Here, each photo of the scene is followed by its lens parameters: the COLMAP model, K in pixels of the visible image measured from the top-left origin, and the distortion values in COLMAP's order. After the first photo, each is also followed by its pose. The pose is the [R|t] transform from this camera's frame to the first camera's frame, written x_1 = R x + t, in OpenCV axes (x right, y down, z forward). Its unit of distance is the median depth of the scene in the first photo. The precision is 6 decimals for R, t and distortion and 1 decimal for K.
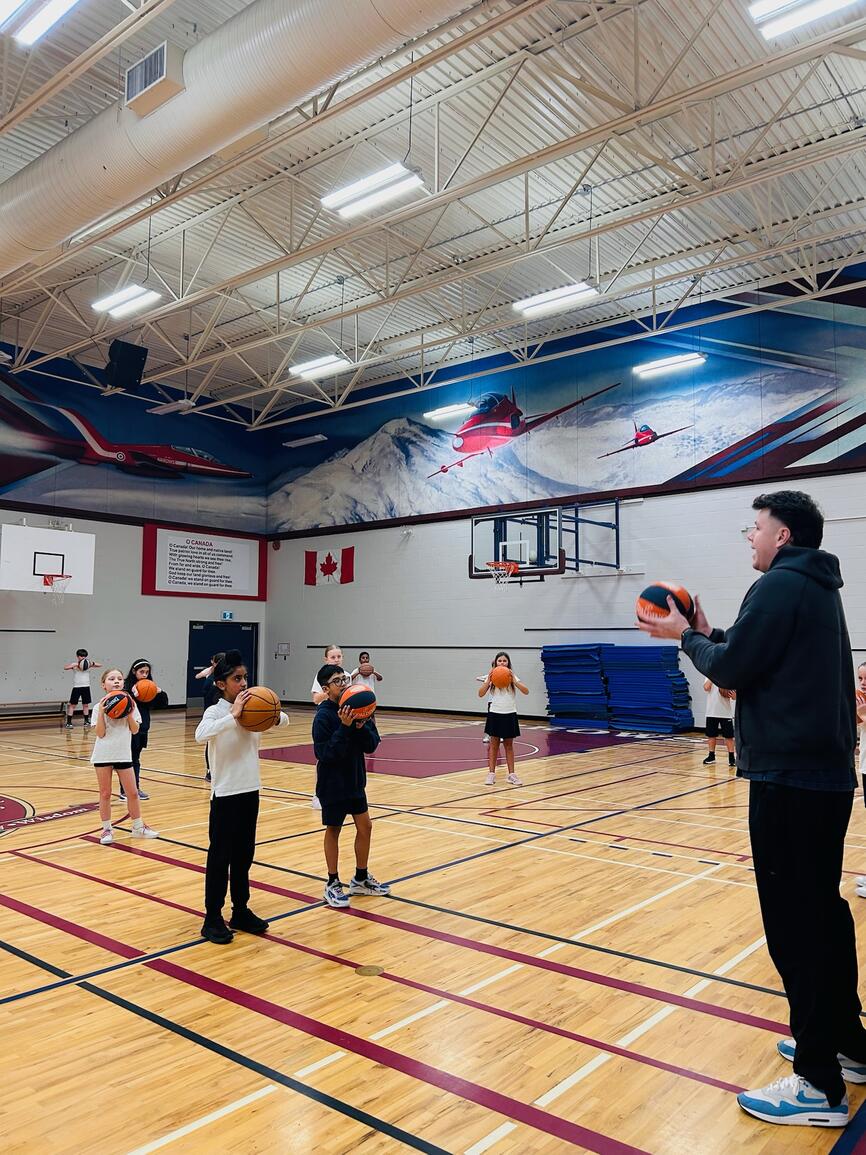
lens RADIAL K [[873.5, 0, 441.0], [0, 873.5, 591.3], [0, 0, 1]] dist [0.052478, -0.055578]
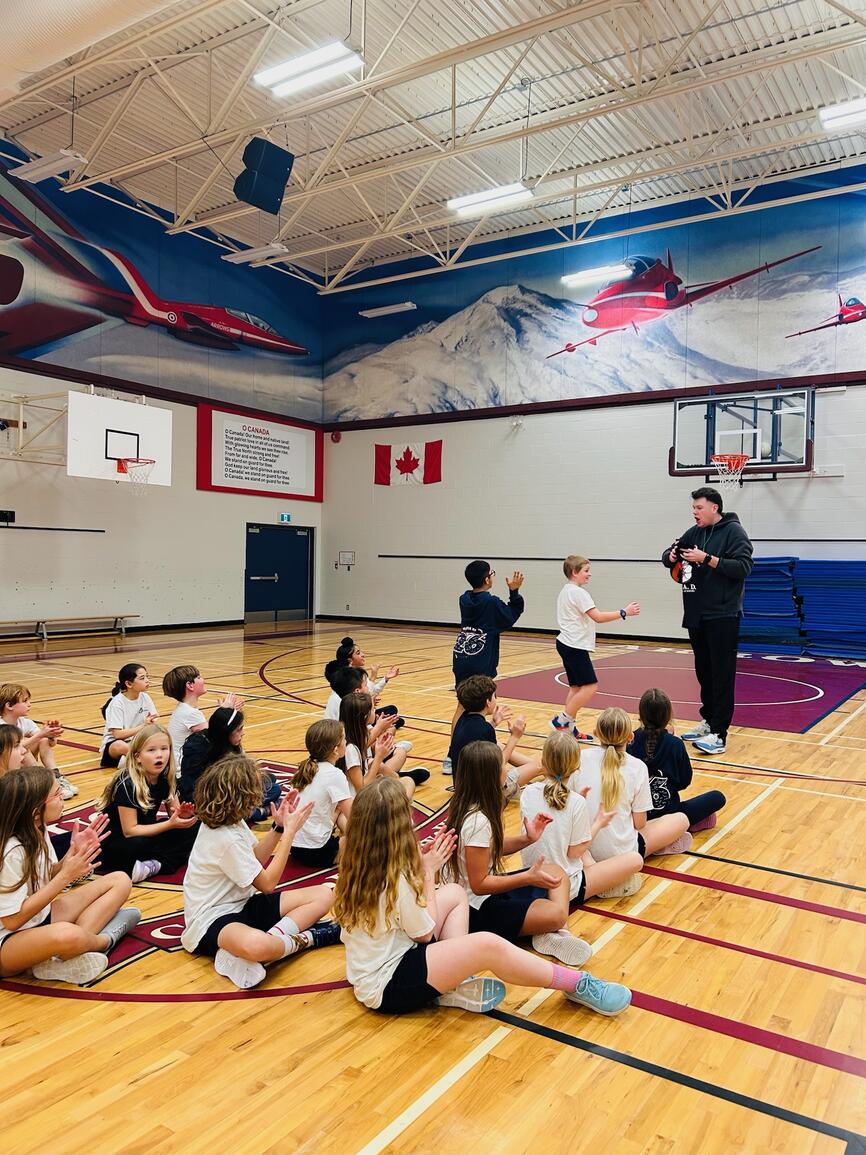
lens RADIAL K [[873.5, 0, 435.5], [0, 873.5, 577.5], [0, 0, 1]] dist [0.052478, -0.055578]
pose [[0.994375, 0.013438, 0.105056, -0.209062], [-0.022178, 0.996347, 0.082466, 0.013605], [-0.103564, -0.084332, 0.991041, 0.153629]]
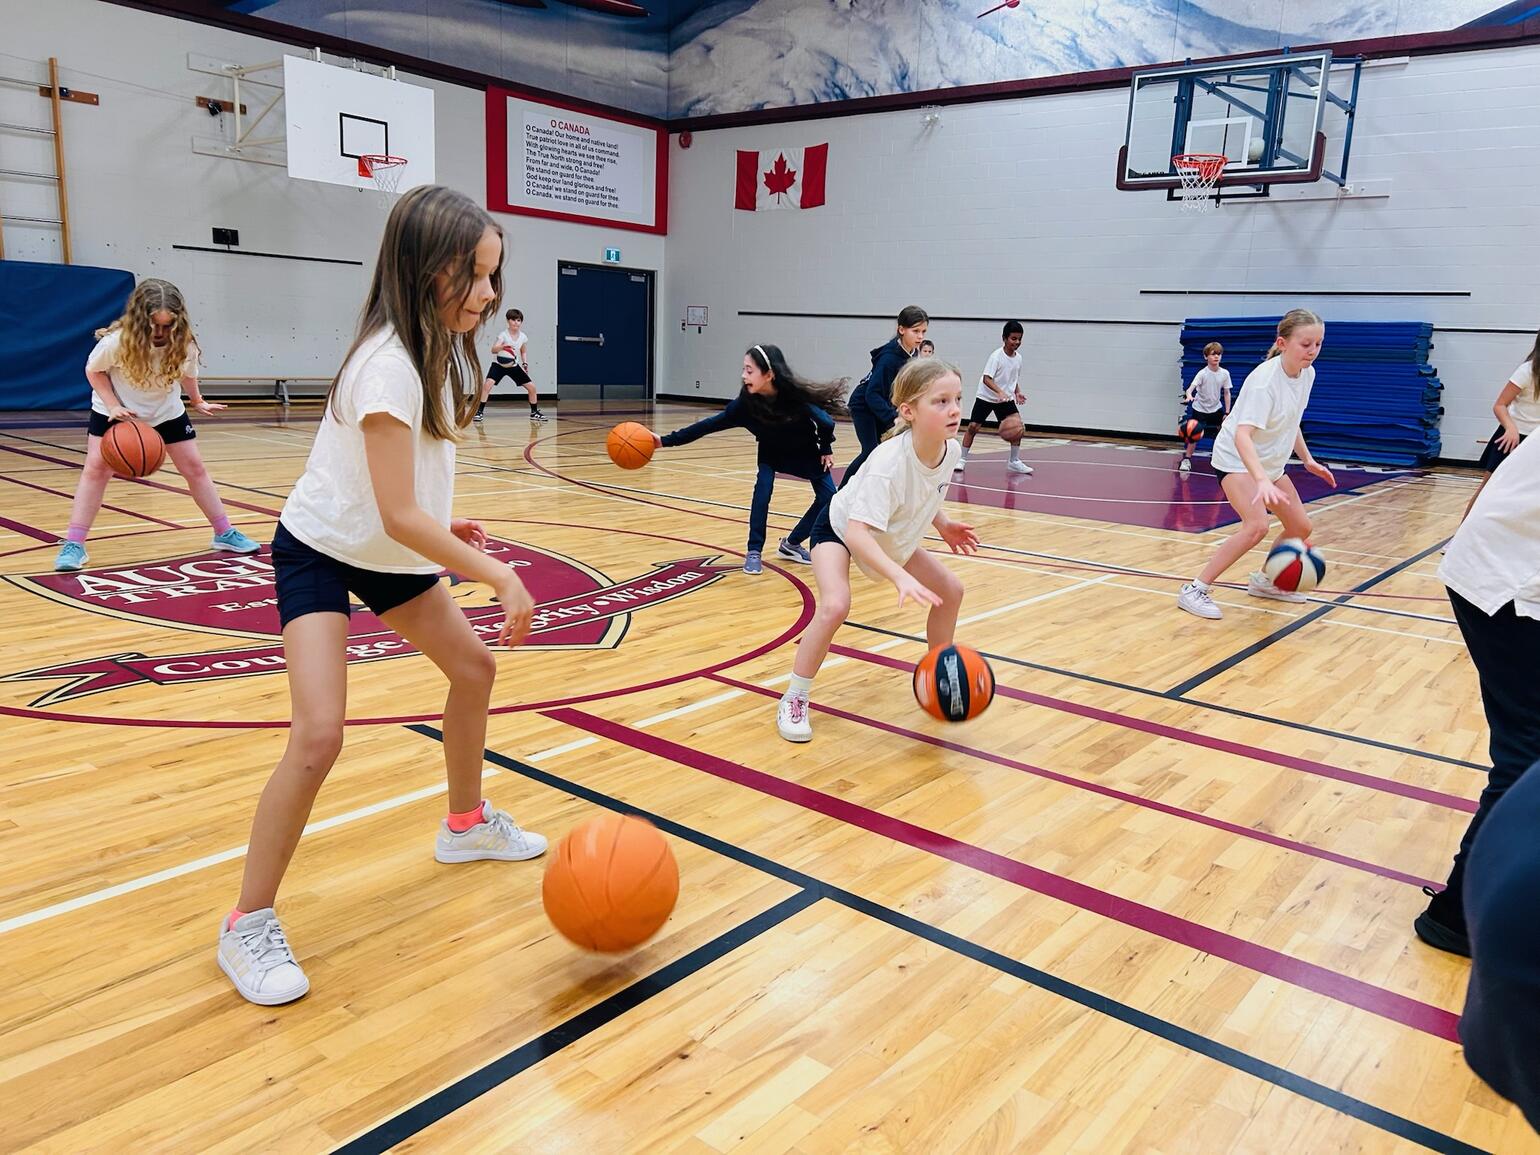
lens RADIAL K [[1164.7, 0, 766.7], [0, 1164.7, 590.1], [0, 0, 1]] dist [0.052478, -0.055578]
pose [[0.999183, 0.037645, 0.014686, -0.153192], [-0.040215, 0.961858, 0.270577, 0.030137], [-0.003940, -0.270947, 0.962586, 0.145493]]
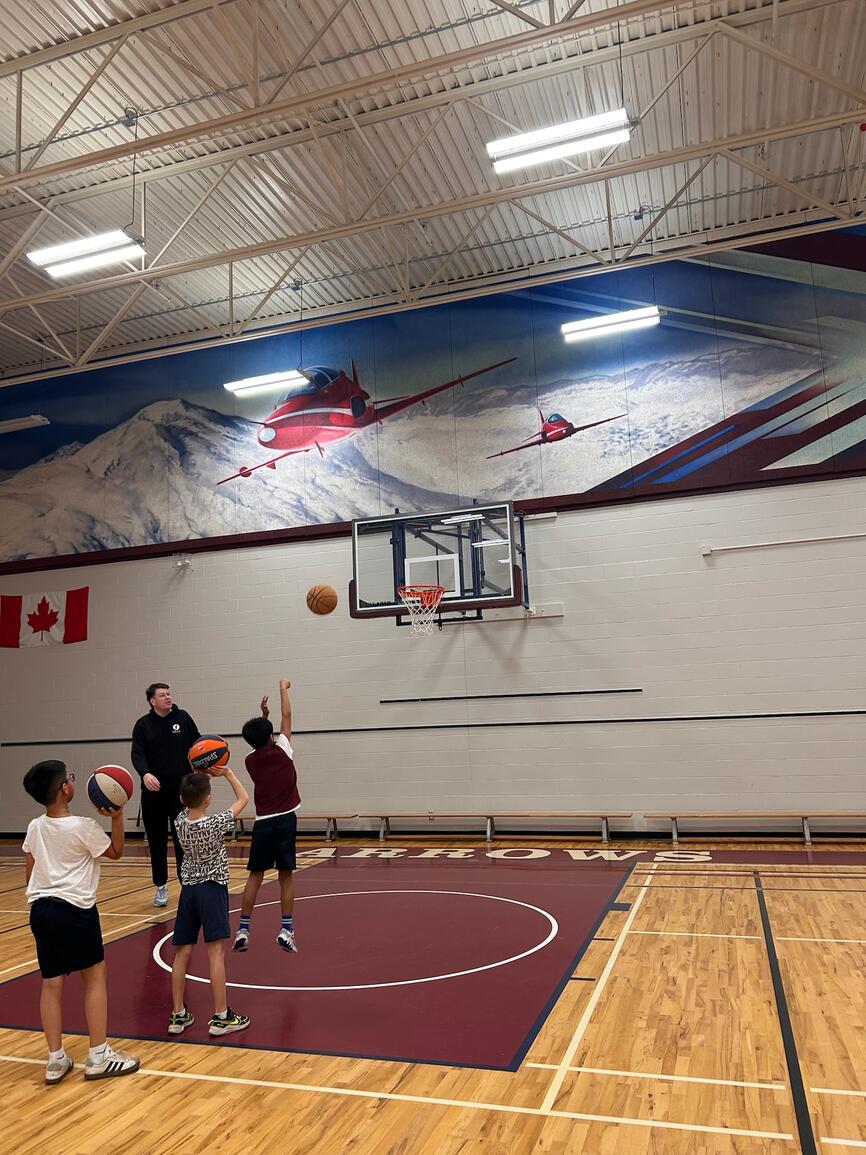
lens RADIAL K [[873.5, 0, 430.4], [0, 873.5, 581.6], [0, 0, 1]] dist [0.052478, -0.055578]
pose [[0.932225, 0.016013, 0.361526, -0.106967], [0.021206, 0.994887, -0.098747, 0.017093], [-0.361258, 0.099721, 0.927118, 0.311882]]
